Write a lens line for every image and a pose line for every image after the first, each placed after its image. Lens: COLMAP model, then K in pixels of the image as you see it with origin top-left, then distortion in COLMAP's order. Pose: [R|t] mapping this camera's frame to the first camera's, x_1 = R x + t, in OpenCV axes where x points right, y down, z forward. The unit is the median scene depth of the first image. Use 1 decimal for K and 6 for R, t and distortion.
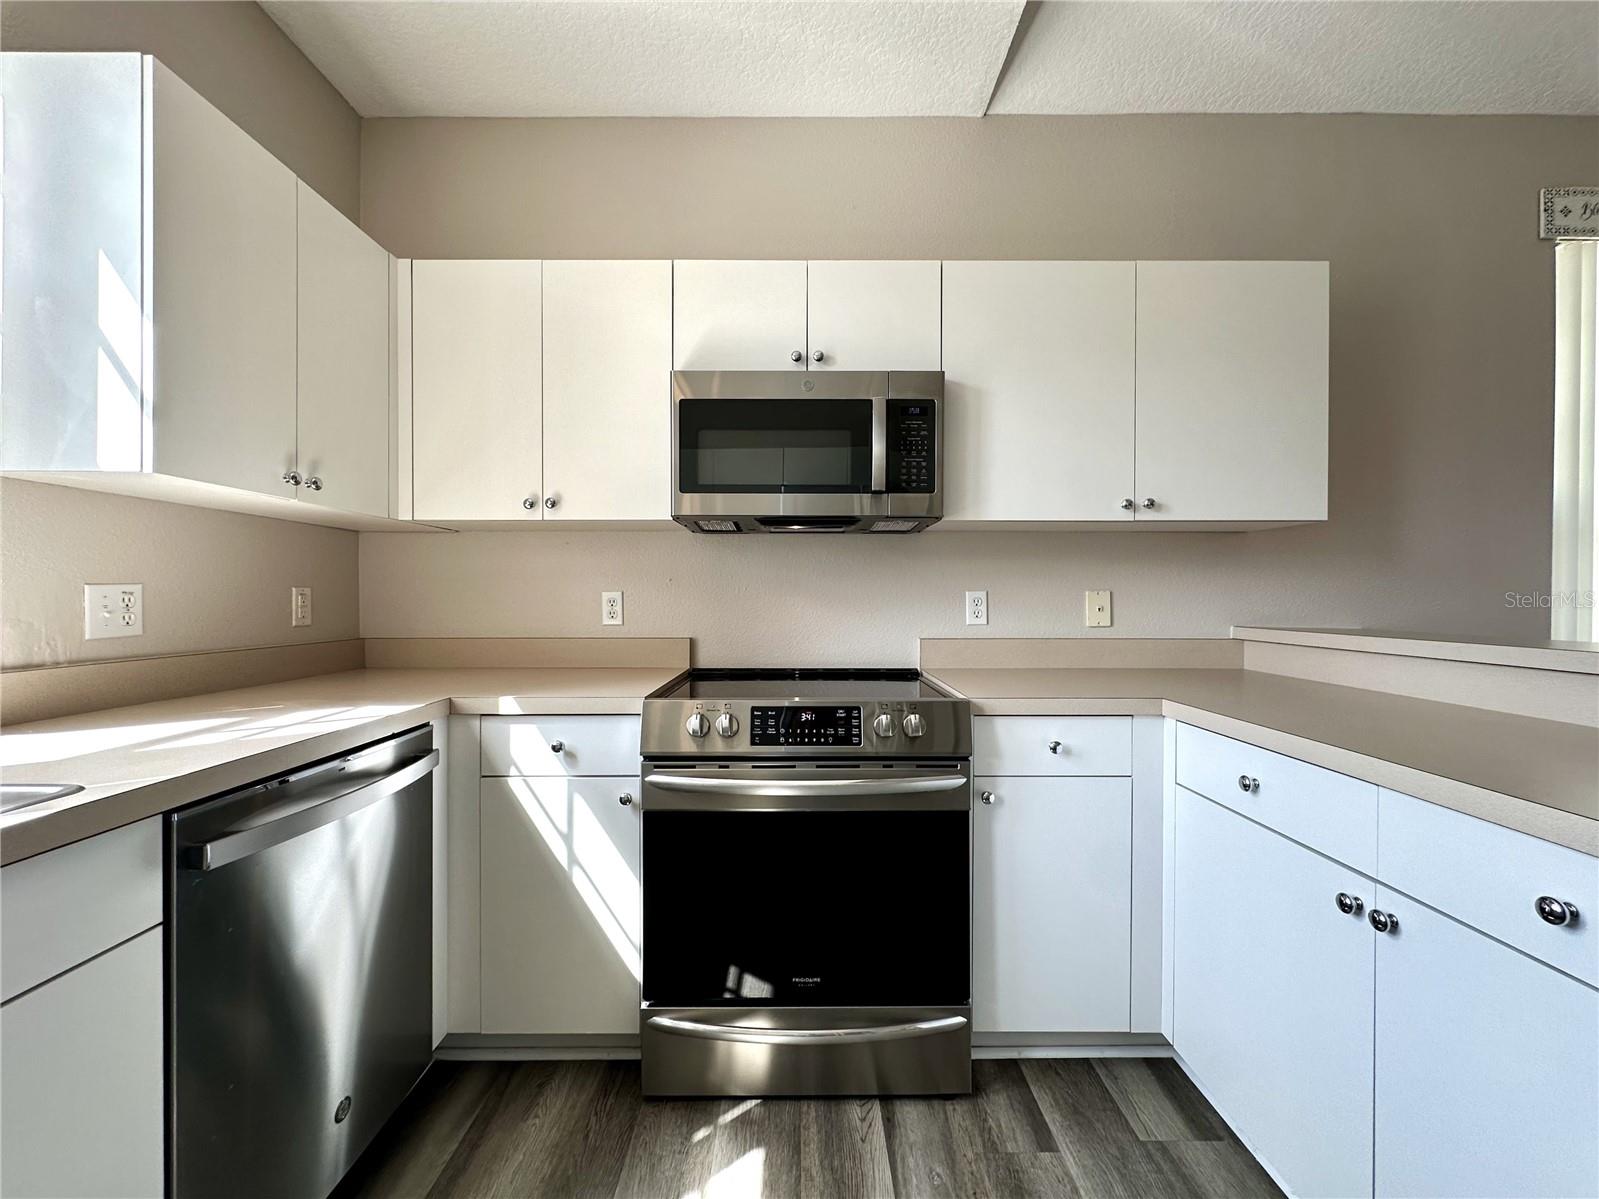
lens RADIAL K [[653.1, 0, 799.5], [0, 653.1, 599.5], [0, 0, 1]] dist [-0.001272, -0.000051]
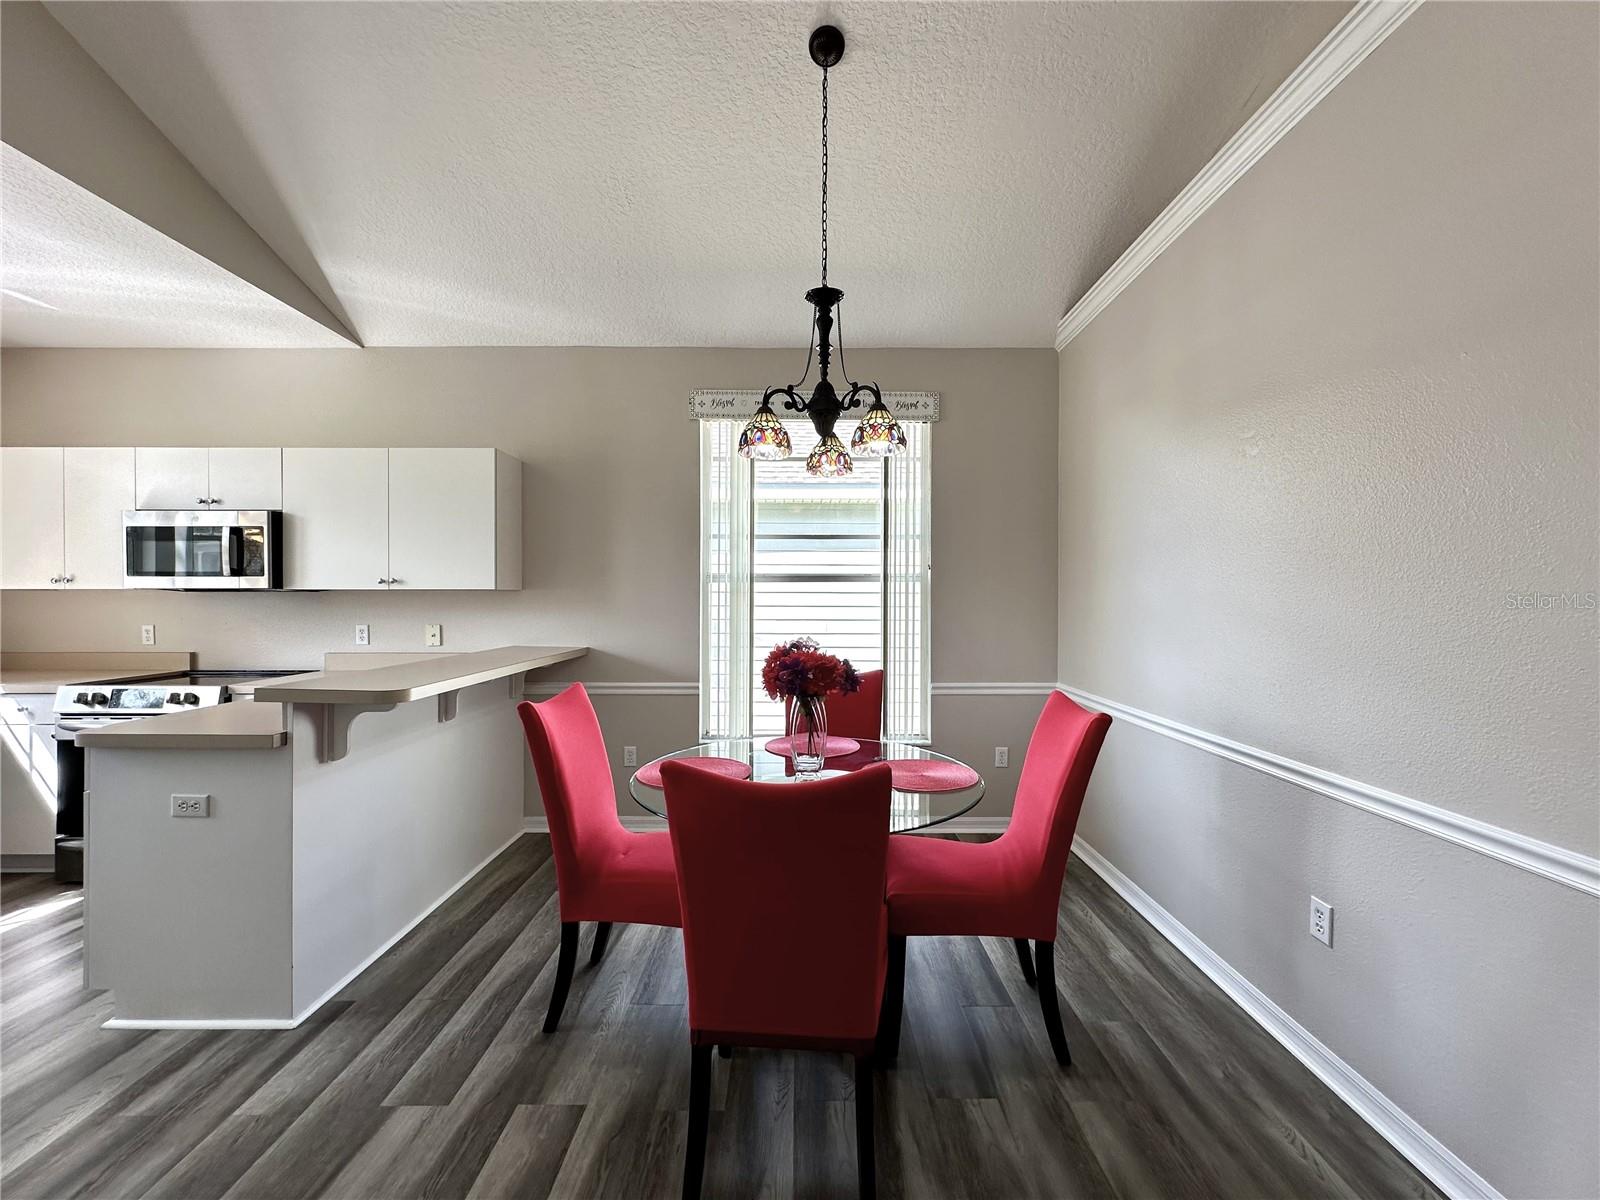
lens RADIAL K [[666.0, 0, 813.6], [0, 666.0, 598.9], [0, 0, 1]] dist [-0.000881, 0.001184]
pose [[0.999987, -0.000518, 0.005129, 1.703482], [0.000534, 0.999995, -0.003214, -0.087894], [-0.005128, 0.003217, 0.999982, -0.881778]]
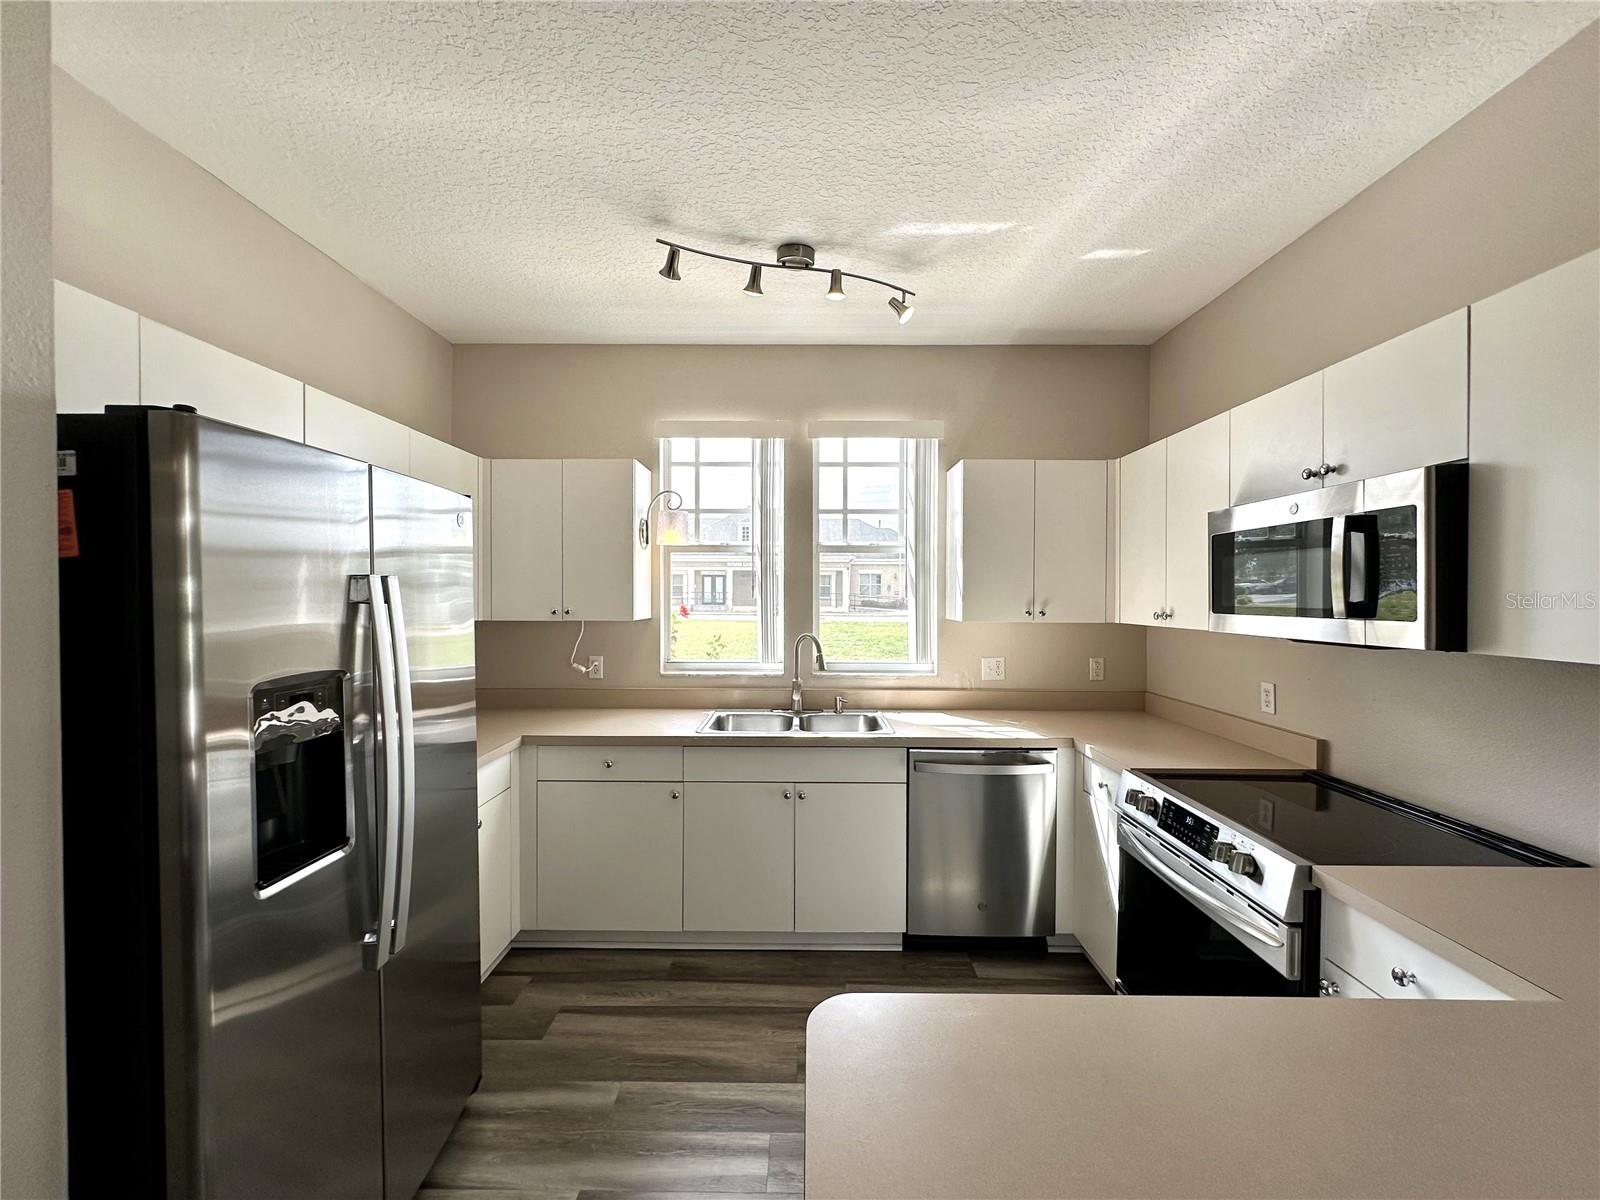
lens RADIAL K [[634.5, 0, 799.9], [0, 634.5, 602.0], [0, 0, 1]] dist [-0.000293, 0.000155]
pose [[-0.001298, 0.005927, -0.999982, 0.946055], [-0.009862, 0.999934, 0.005939, -0.176586], [0.999951, 0.009870, -0.001240, 0.236349]]
